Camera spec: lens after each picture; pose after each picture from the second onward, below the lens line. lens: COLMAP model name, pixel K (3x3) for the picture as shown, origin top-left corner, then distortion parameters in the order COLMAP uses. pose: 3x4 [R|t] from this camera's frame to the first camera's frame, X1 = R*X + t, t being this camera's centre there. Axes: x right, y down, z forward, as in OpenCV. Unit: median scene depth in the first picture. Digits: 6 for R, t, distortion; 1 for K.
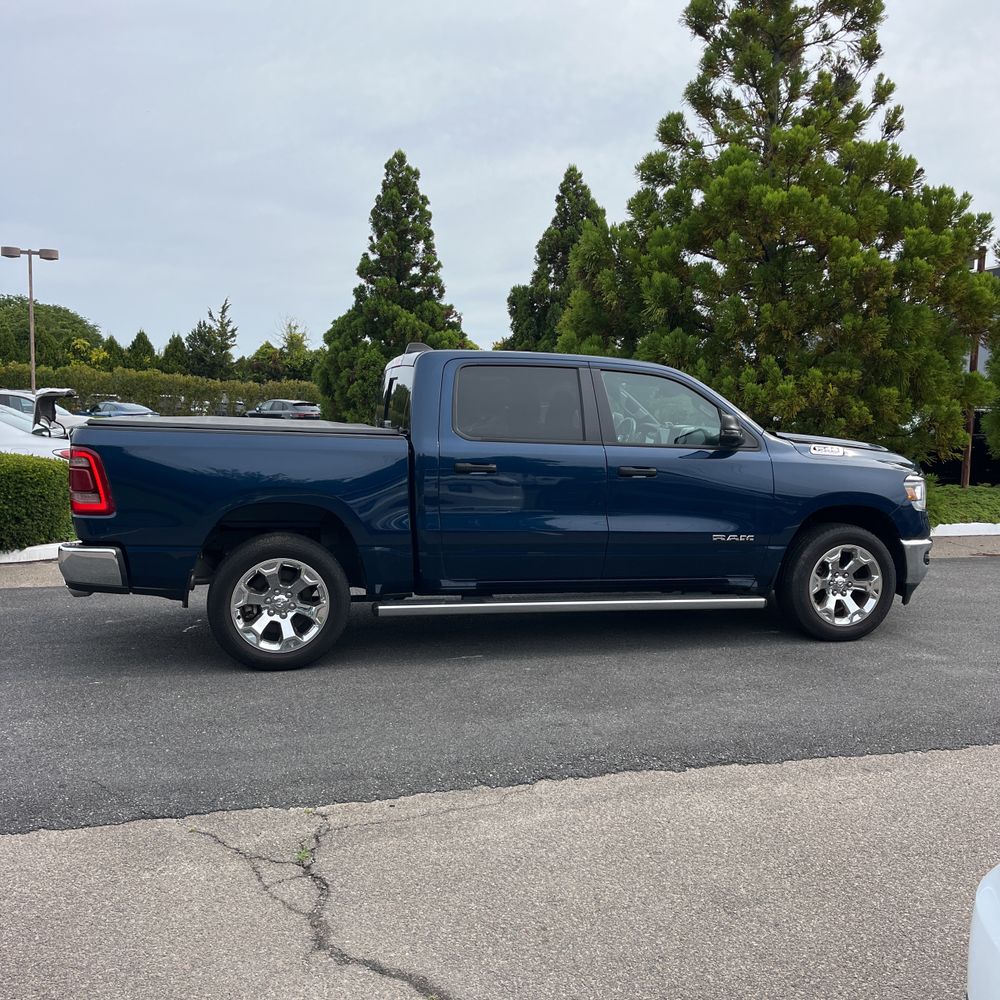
lens RADIAL K [[1016.9, 0, 516.9], [0, 1016.9, 513.4], [0, 0, 1]] dist [0.028184, 0.000000]
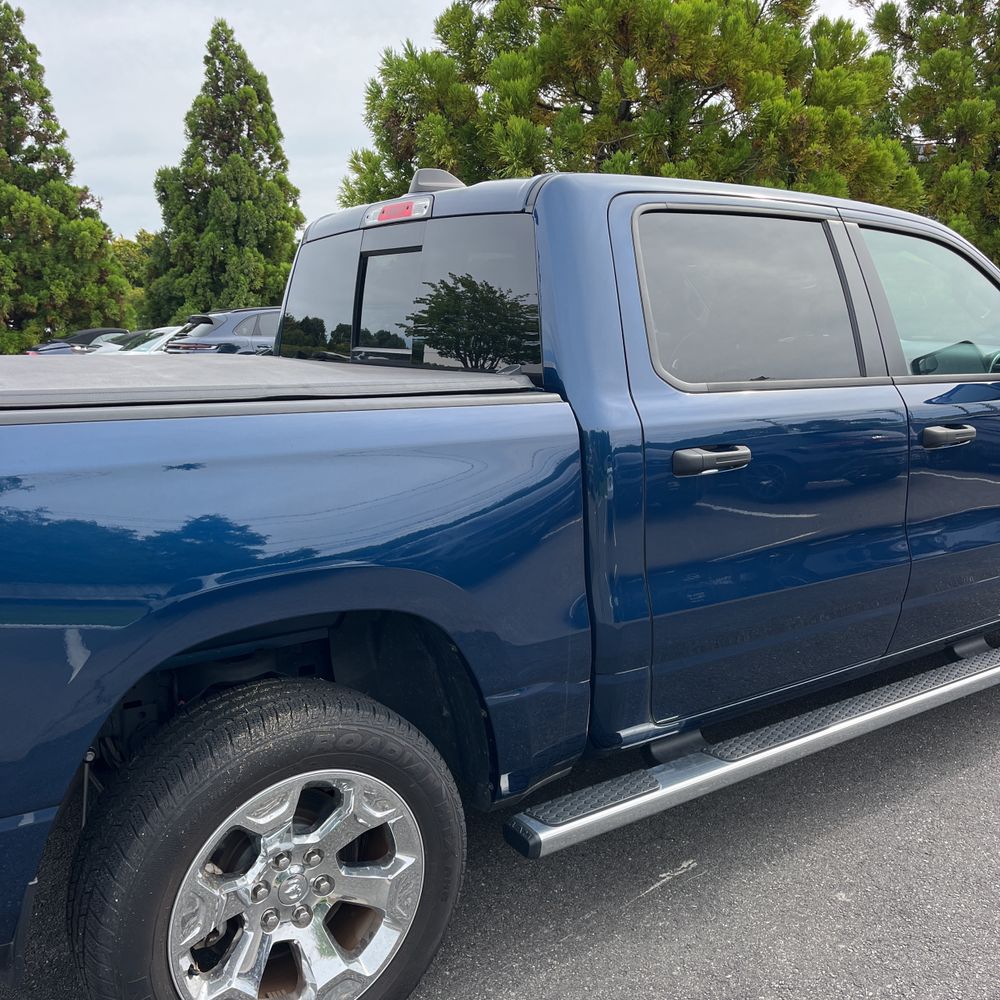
lens RADIAL K [[1016.9, 0, 515.5], [0, 1016.9, 502.4], [0, 0, 1]] dist [0.028184, 0.000000]
pose [[0.935350, -0.091863, 0.341586, -0.046473], [0.063264, 0.993563, 0.093968, -0.012661], [-0.348020, -0.066283, 0.935141, 0.112365]]
